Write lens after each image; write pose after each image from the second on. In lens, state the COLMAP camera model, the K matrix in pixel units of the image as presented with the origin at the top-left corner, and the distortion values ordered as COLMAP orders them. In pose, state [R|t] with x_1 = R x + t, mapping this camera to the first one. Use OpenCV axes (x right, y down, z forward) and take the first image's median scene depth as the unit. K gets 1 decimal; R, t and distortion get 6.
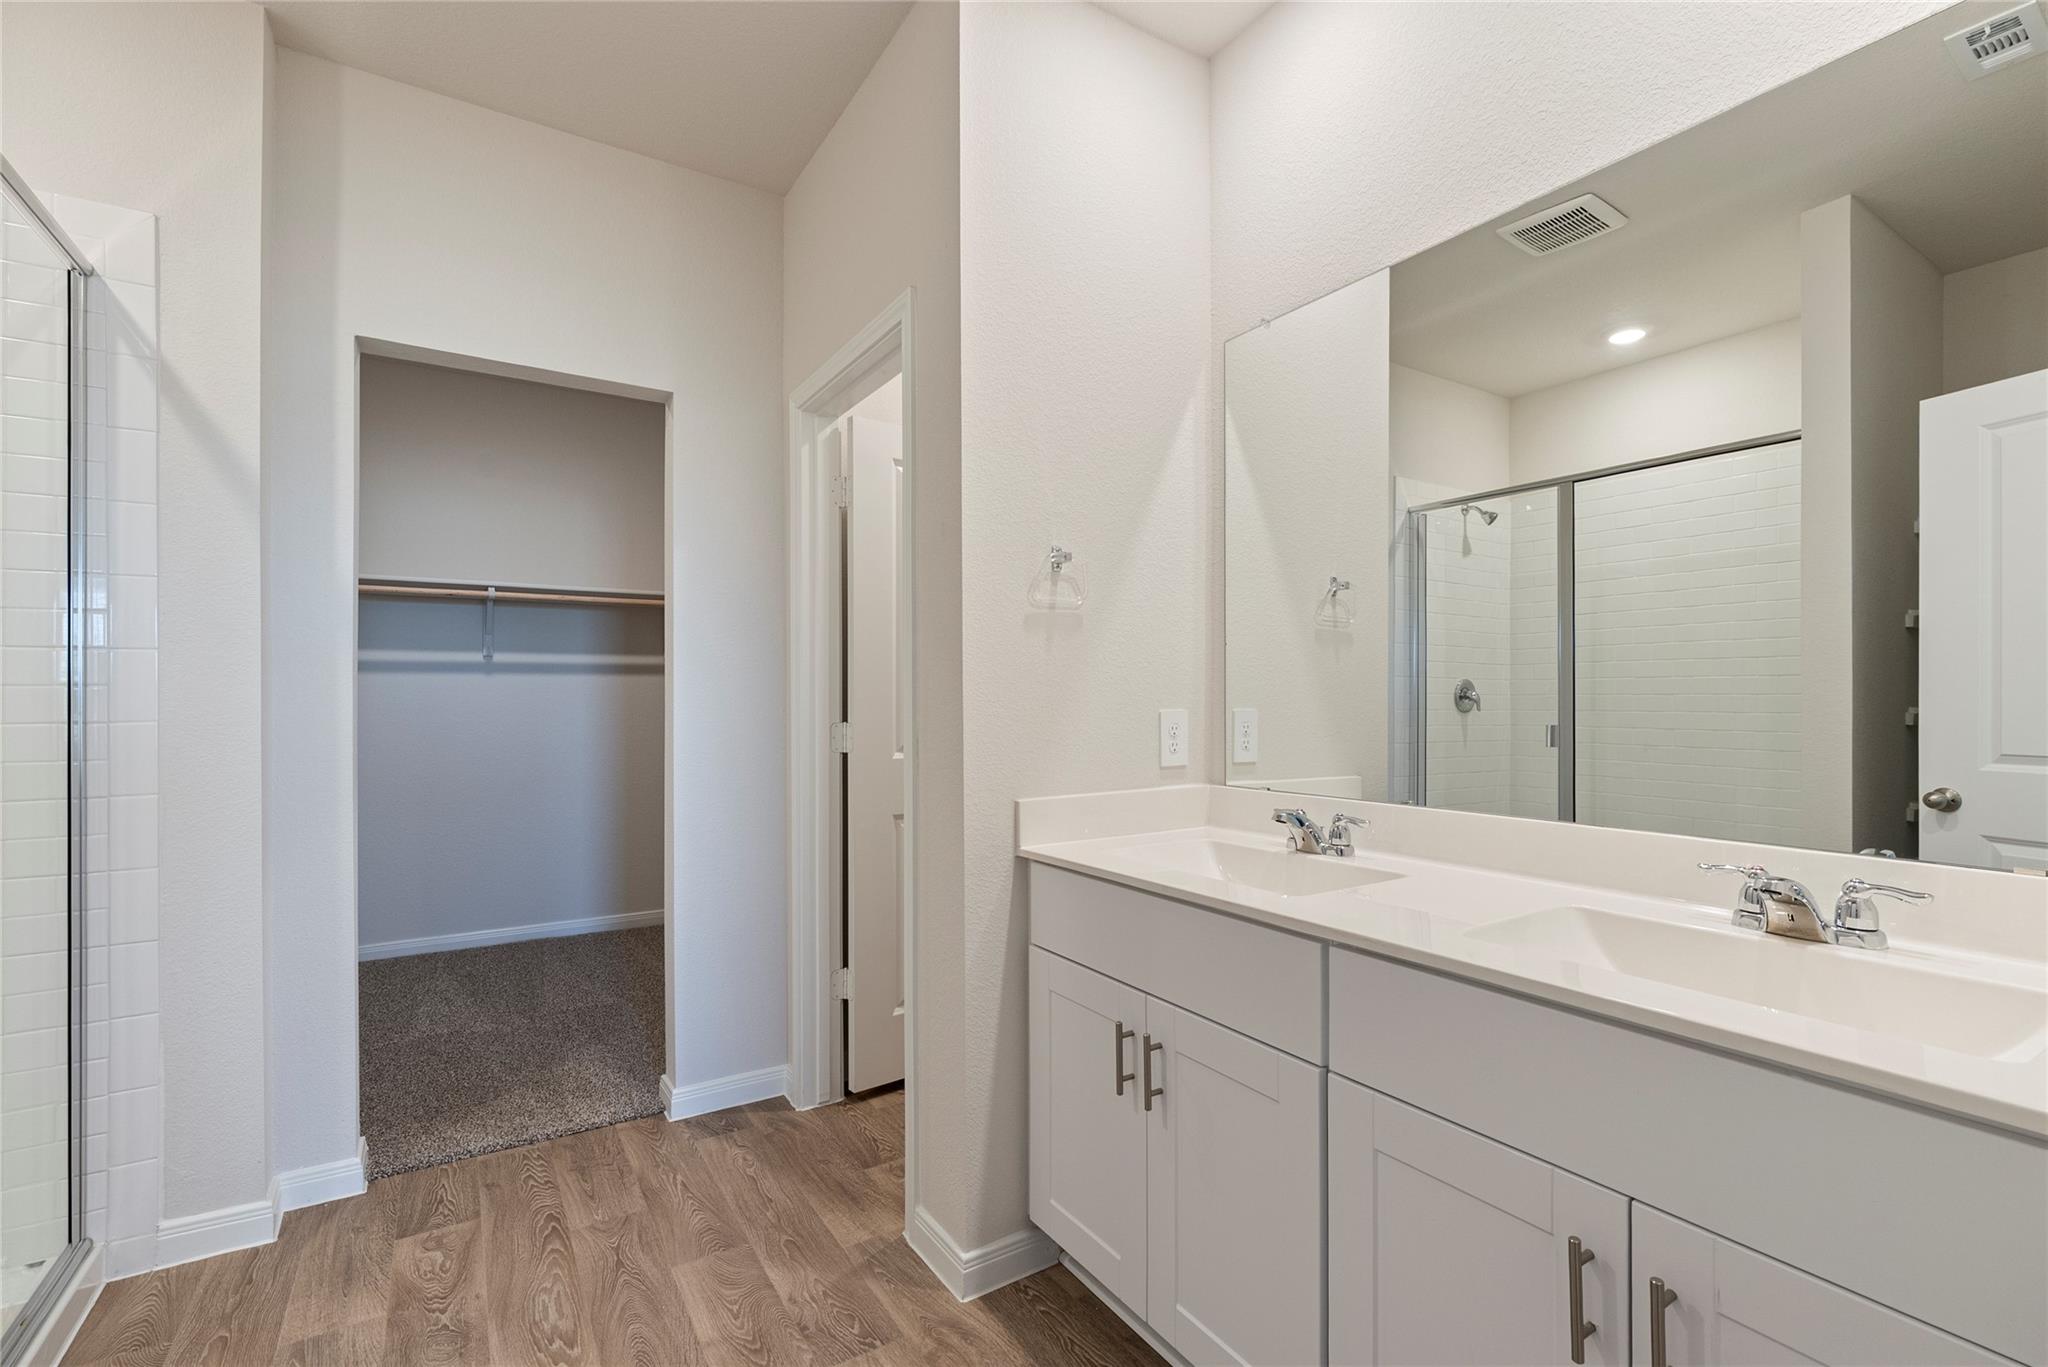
lens RADIAL K [[901.0, 0, 1024.9], [0, 901.0, 693.6], [0, 0, 1]] dist [-0.001523, 0.000622]
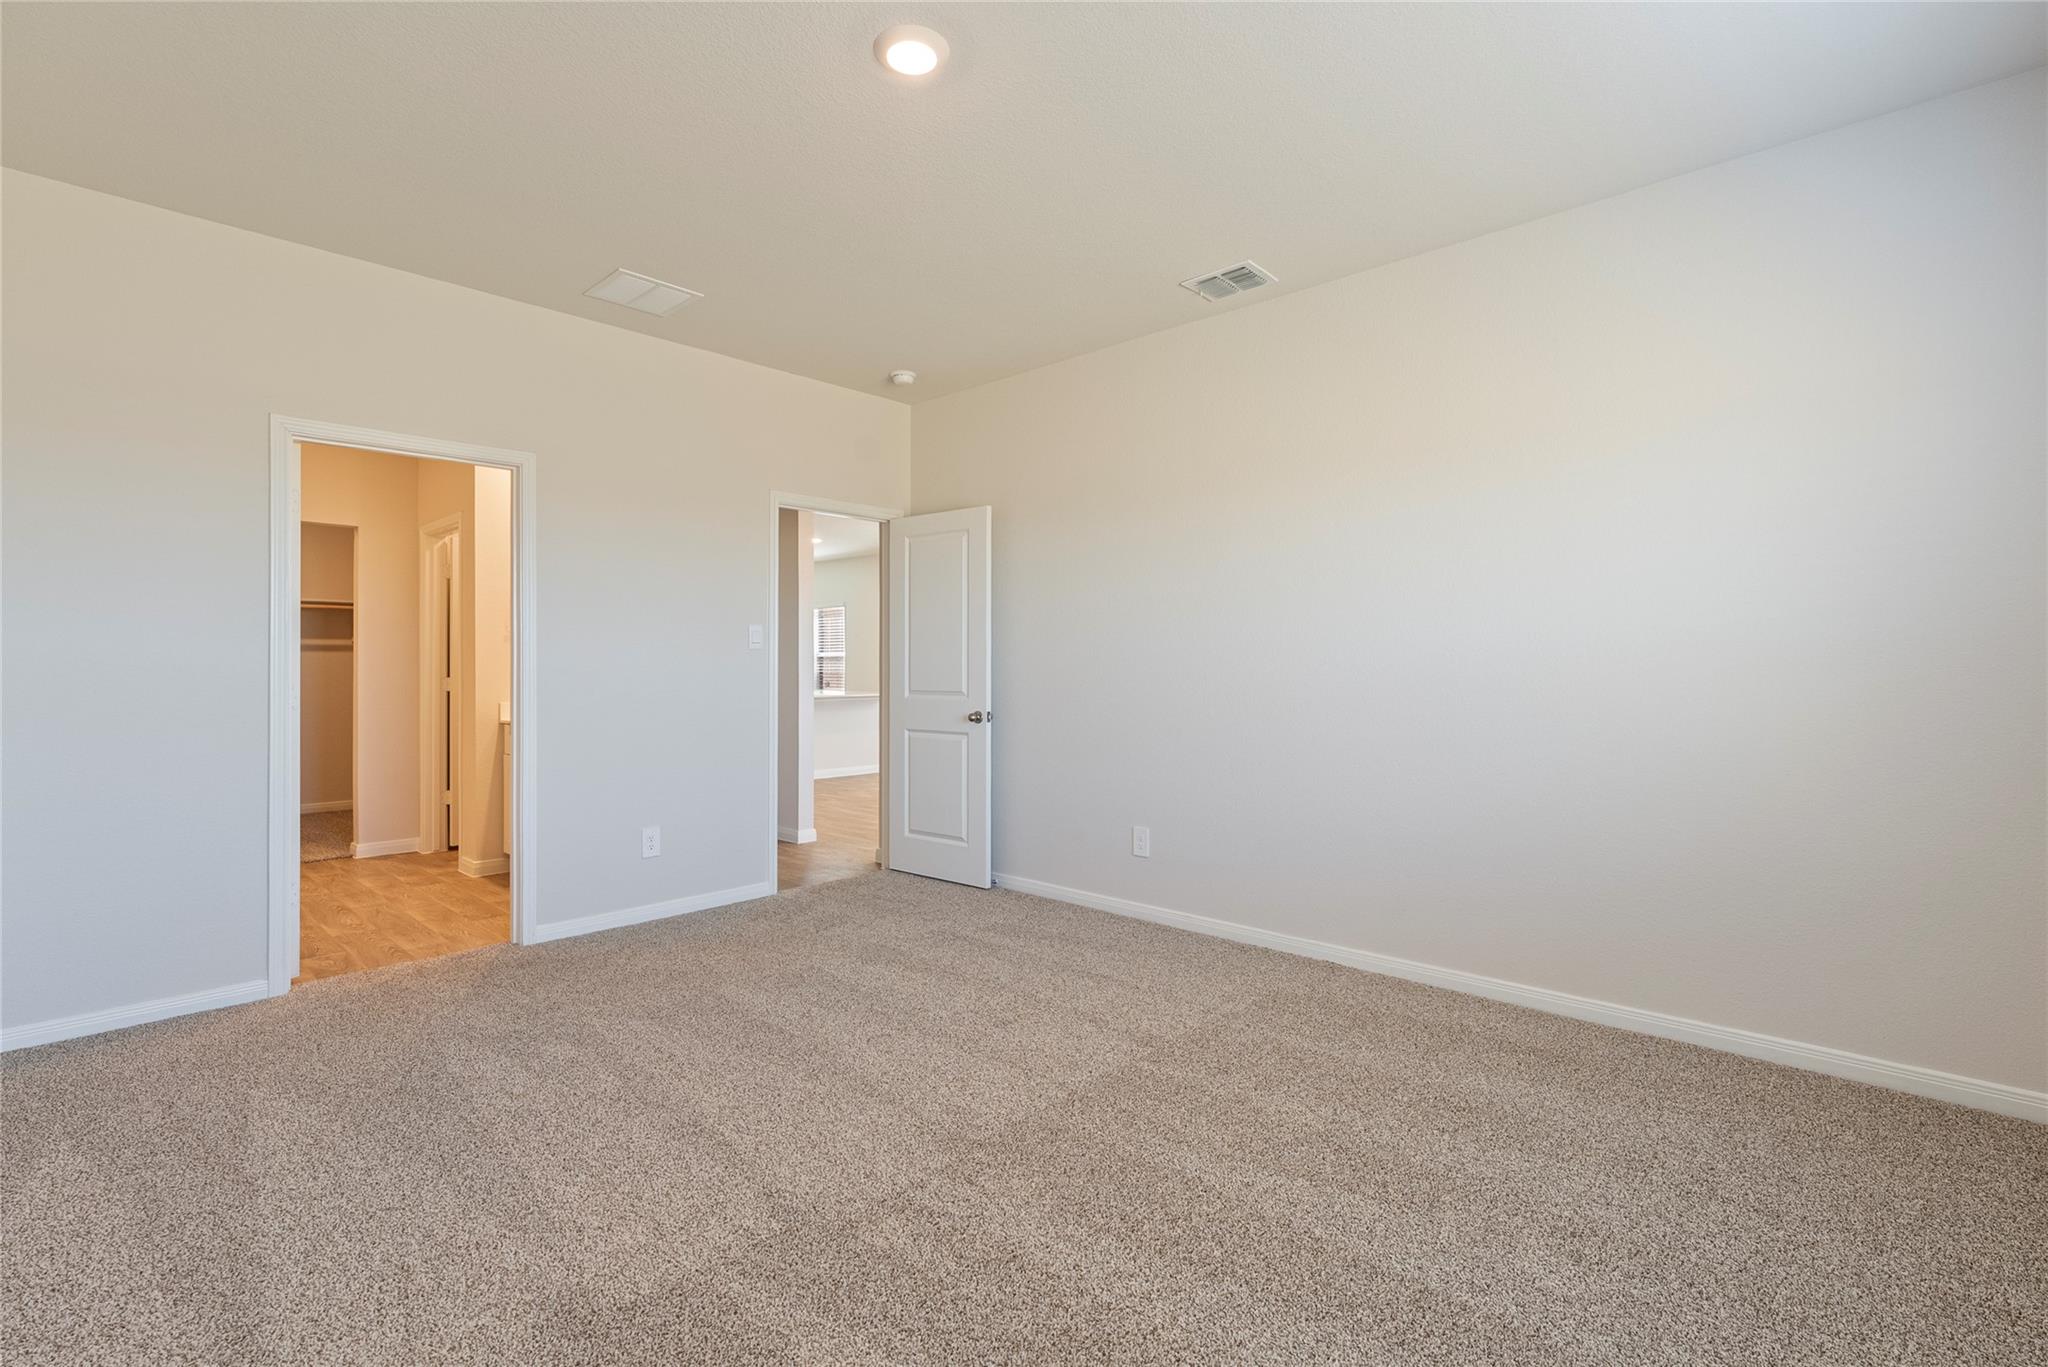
lens RADIAL K [[901.0, 0, 1014.8], [0, 901.0, 677.6], [0, 0, 1]] dist [-0.001523, 0.000622]
pose [[0.968225, 0.008663, 0.249930, 0.378983], [-0.009774, 0.999947, 0.003206, 0.009423], [-0.249889, -0.005547, 0.968259, -0.945964]]
